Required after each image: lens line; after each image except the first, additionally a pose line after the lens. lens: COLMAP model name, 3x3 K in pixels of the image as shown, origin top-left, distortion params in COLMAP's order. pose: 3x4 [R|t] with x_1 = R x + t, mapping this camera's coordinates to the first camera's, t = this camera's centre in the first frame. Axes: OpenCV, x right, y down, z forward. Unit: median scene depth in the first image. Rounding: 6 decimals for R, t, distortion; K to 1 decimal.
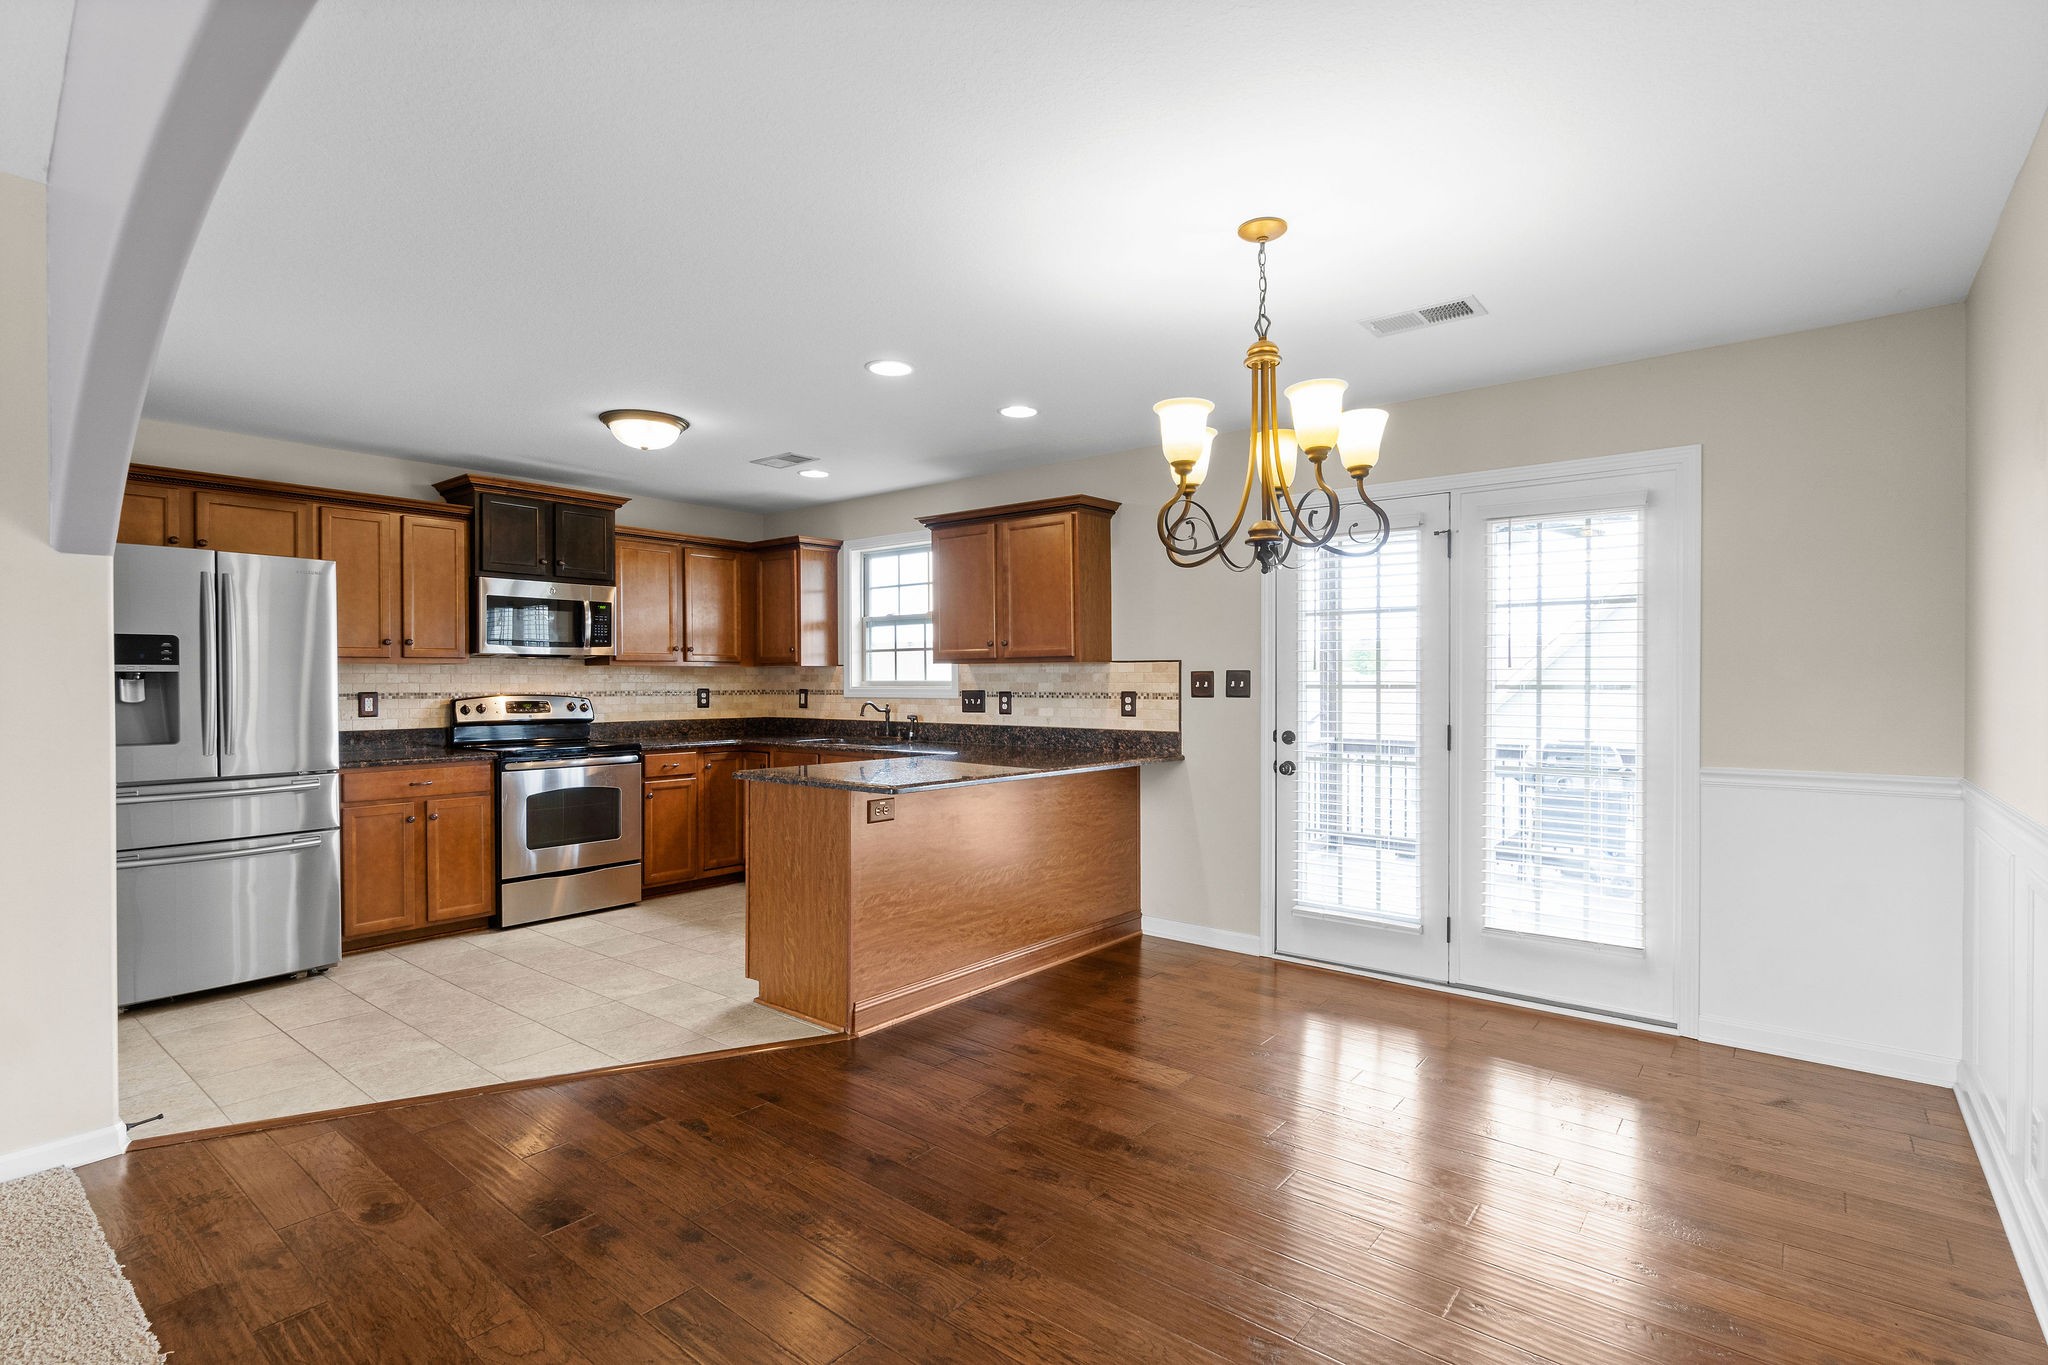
lens RADIAL K [[955.6, 0, 1026.7], [0, 955.6, 687.6], [0, 0, 1]] dist [-0.009150, 0.002927]
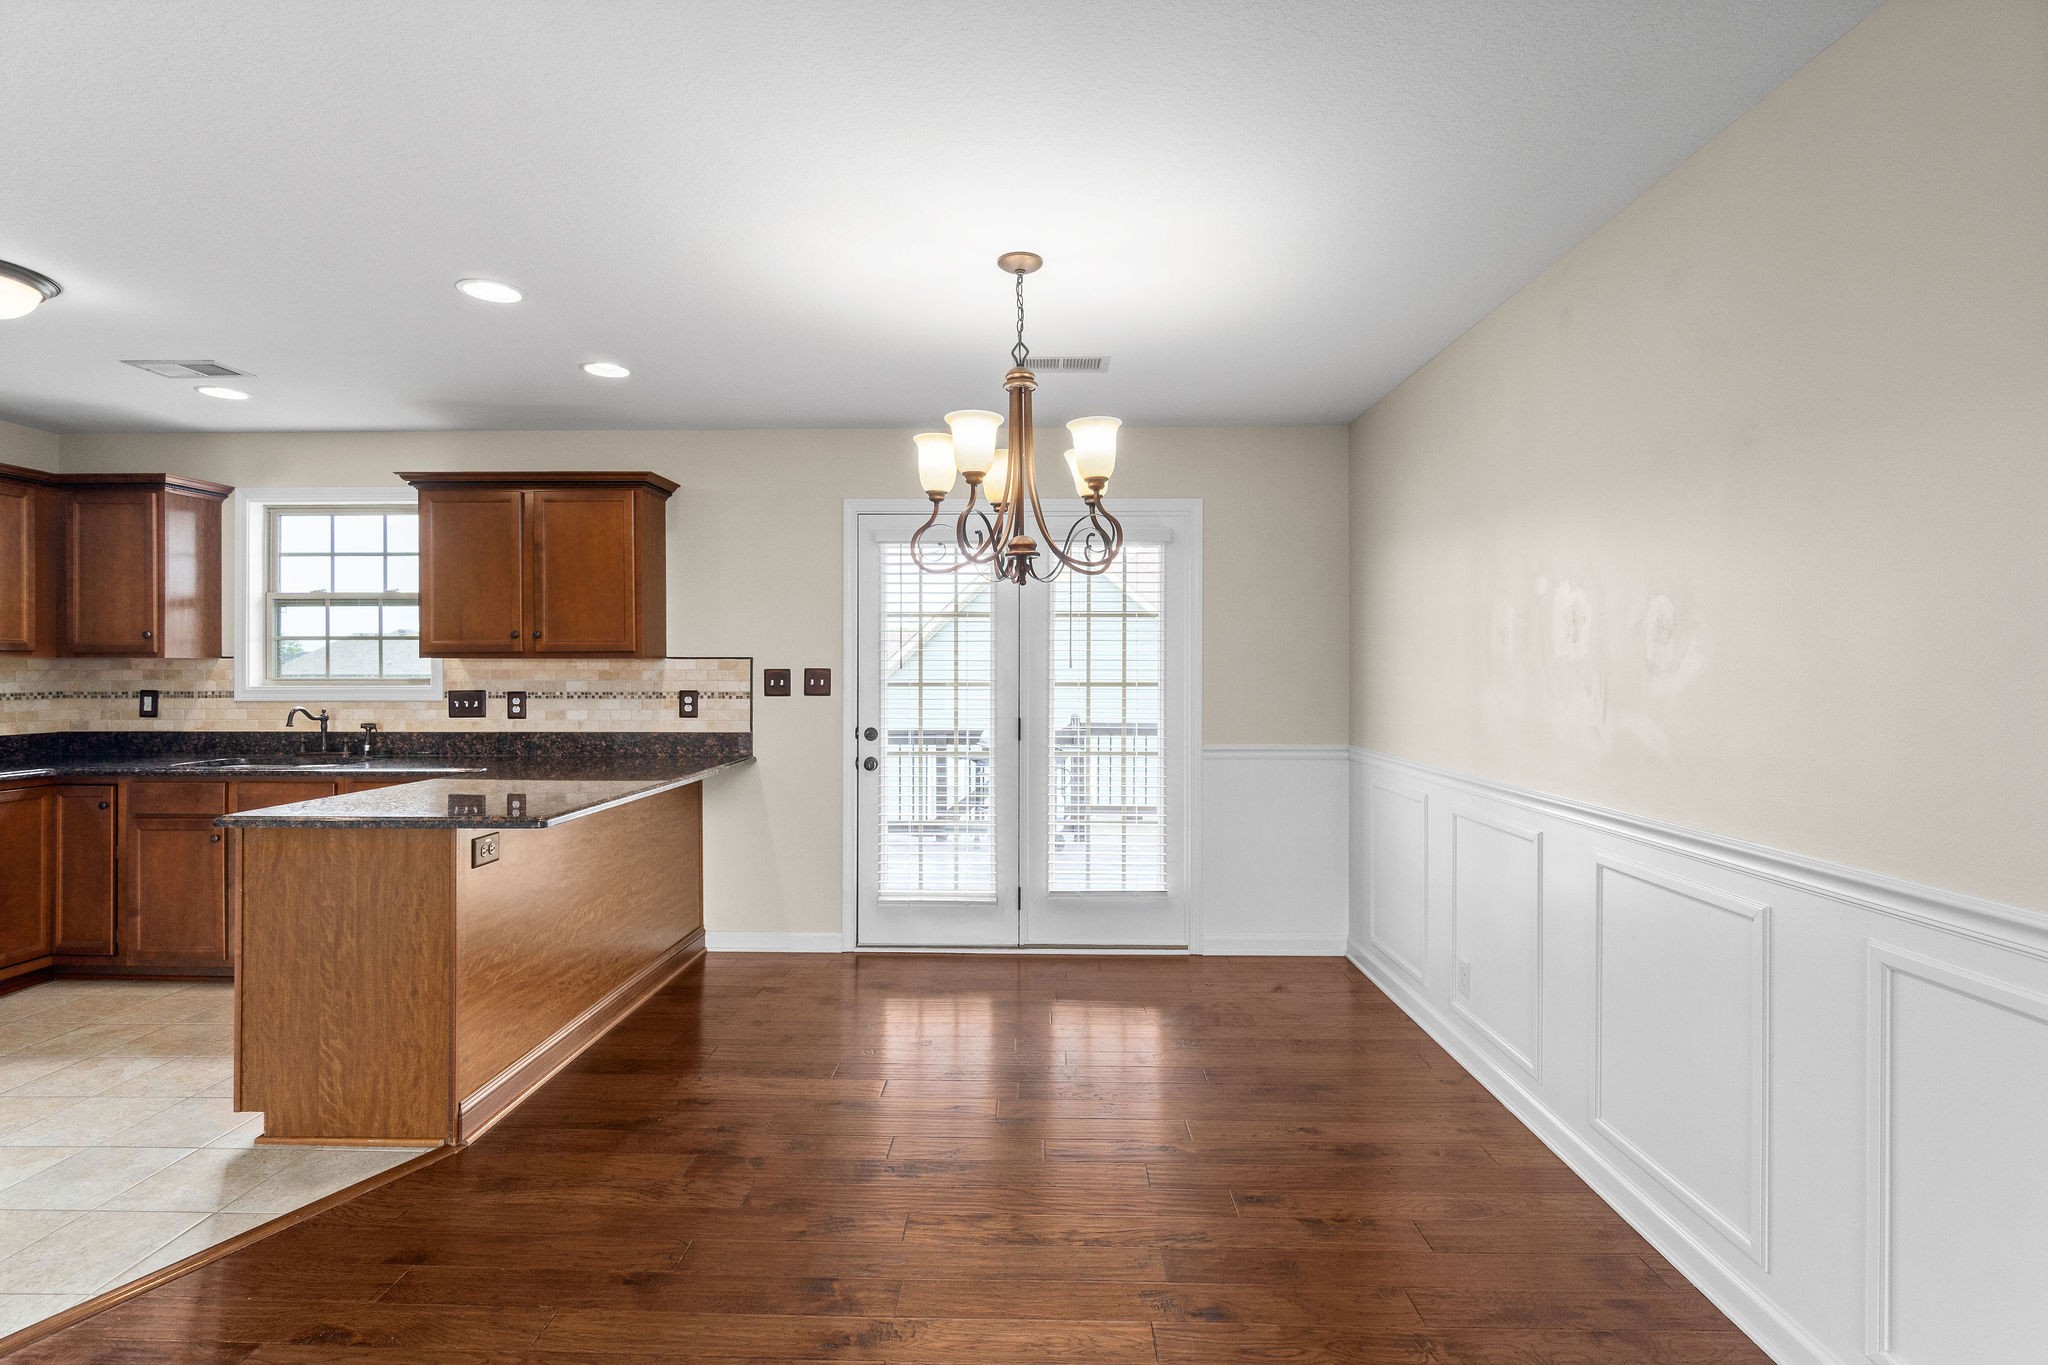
lens RADIAL K [[955.6, 0, 1013.3], [0, 955.6, 667.3], [0, 0, 1]] dist [-0.009150, 0.002927]
pose [[0.795558, 0.001858, 0.605875, -0.199330], [0.003811, 0.999960, -0.008070, -0.009560], [-0.605866, 0.008729, 0.795519, 0.078227]]
